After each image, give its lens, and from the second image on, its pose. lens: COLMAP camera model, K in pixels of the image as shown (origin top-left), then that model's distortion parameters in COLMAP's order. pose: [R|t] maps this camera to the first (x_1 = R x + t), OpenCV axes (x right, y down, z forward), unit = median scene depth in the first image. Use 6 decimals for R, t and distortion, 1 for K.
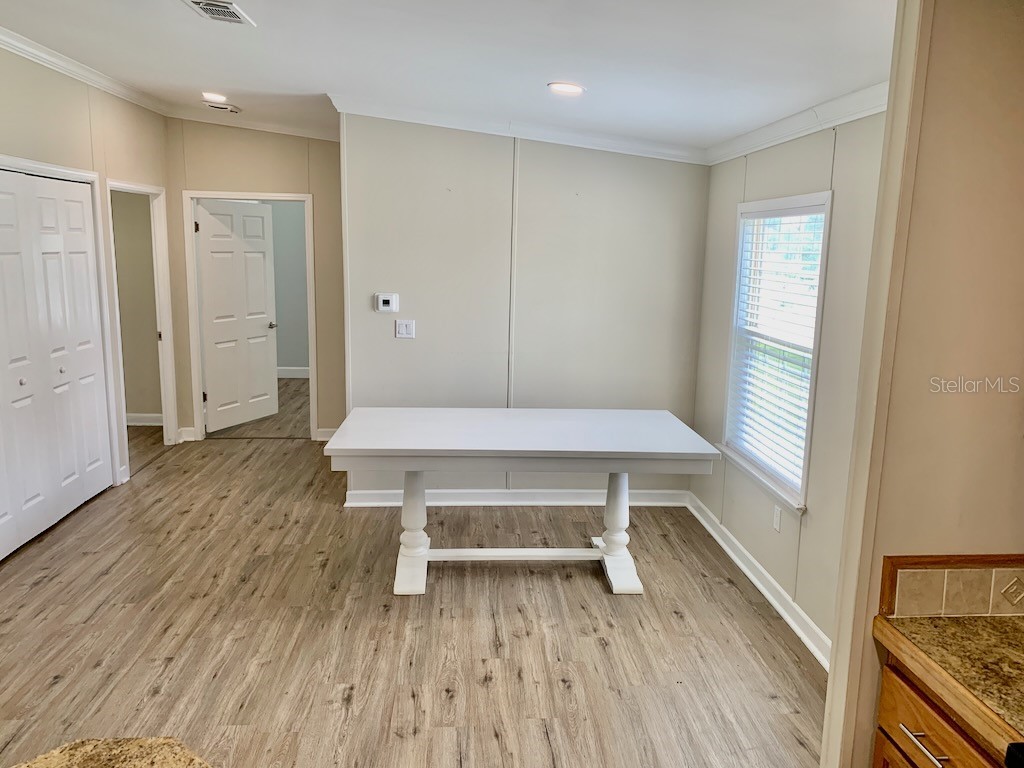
lens RADIAL K [[783.3, 0, 515.8], [0, 783.3, 381.4], [0, 0, 1]] dist [0.005434, -0.007468]
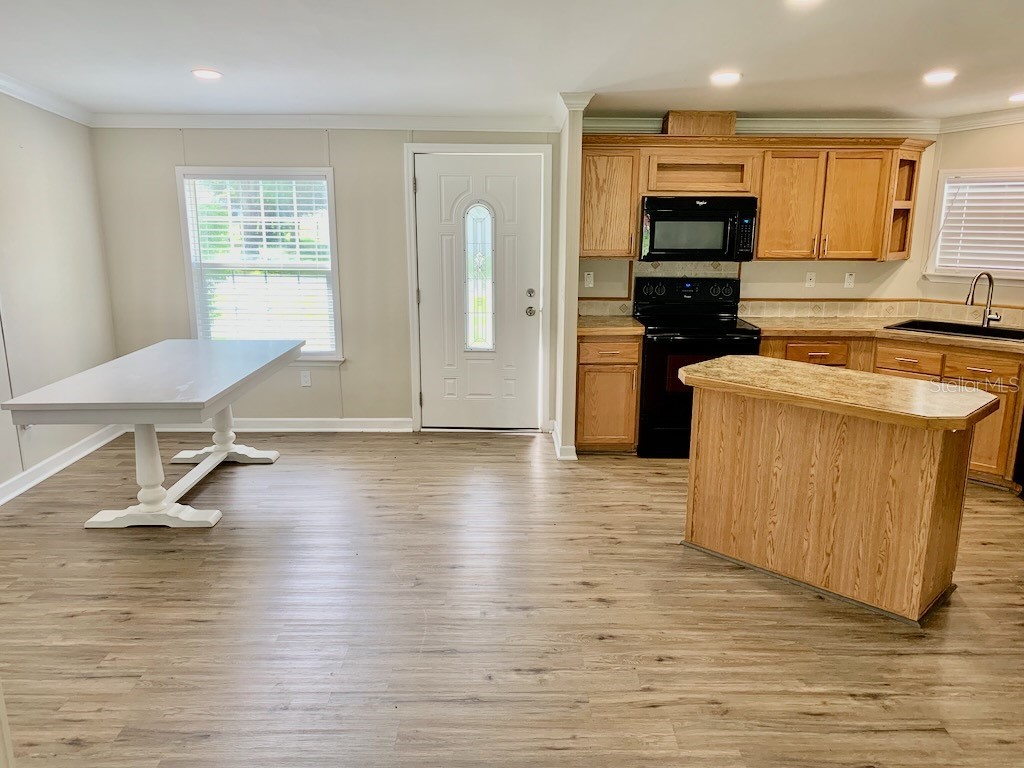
lens RADIAL K [[783.4, 0, 514.6], [0, 783.4, 387.7], [0, 0, 1]] dist [0.056497, -0.089555]
pose [[0.066019, -0.250217, 0.965936, -0.827500], [0.169260, 0.956827, 0.236289, -0.076601], [-0.983358, 0.147895, 0.105520, 0.311061]]
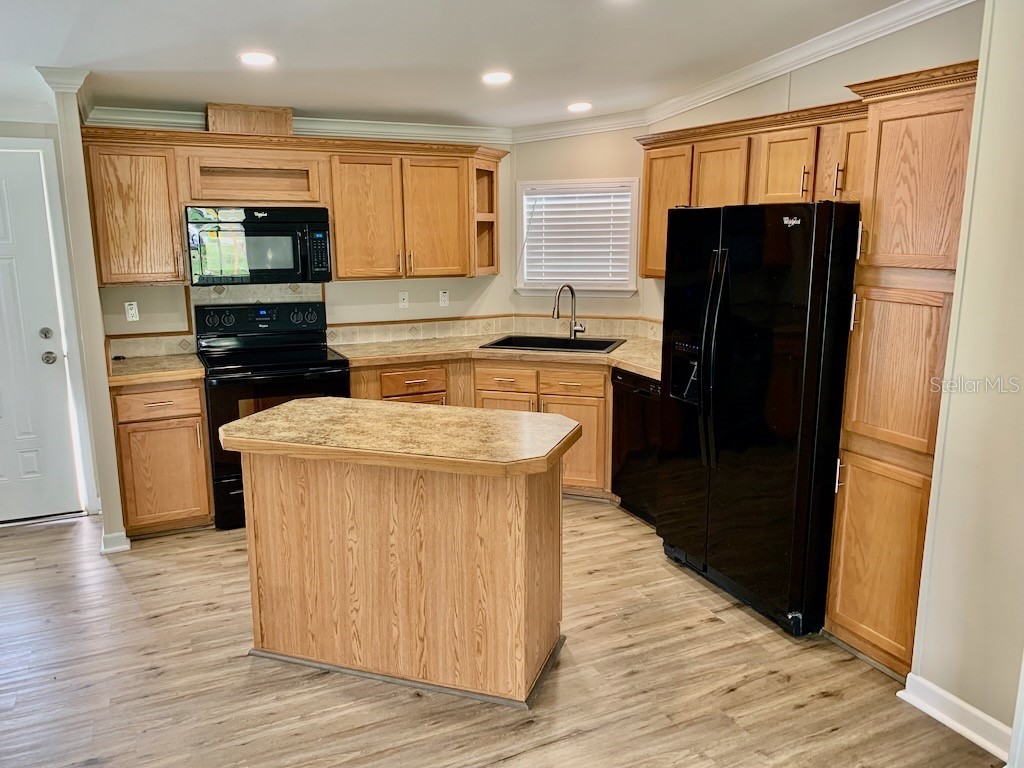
lens RADIAL K [[783.4, 0, 514.6], [0, 783.4, 387.7], [0, 0, 1]] dist [0.056497, -0.089555]
pose [[-0.370082, -0.209655, 0.905033, -0.675571], [0.157751, 0.945872, 0.283623, -0.044838], [-0.915507, 0.247733, -0.316977, 0.211083]]
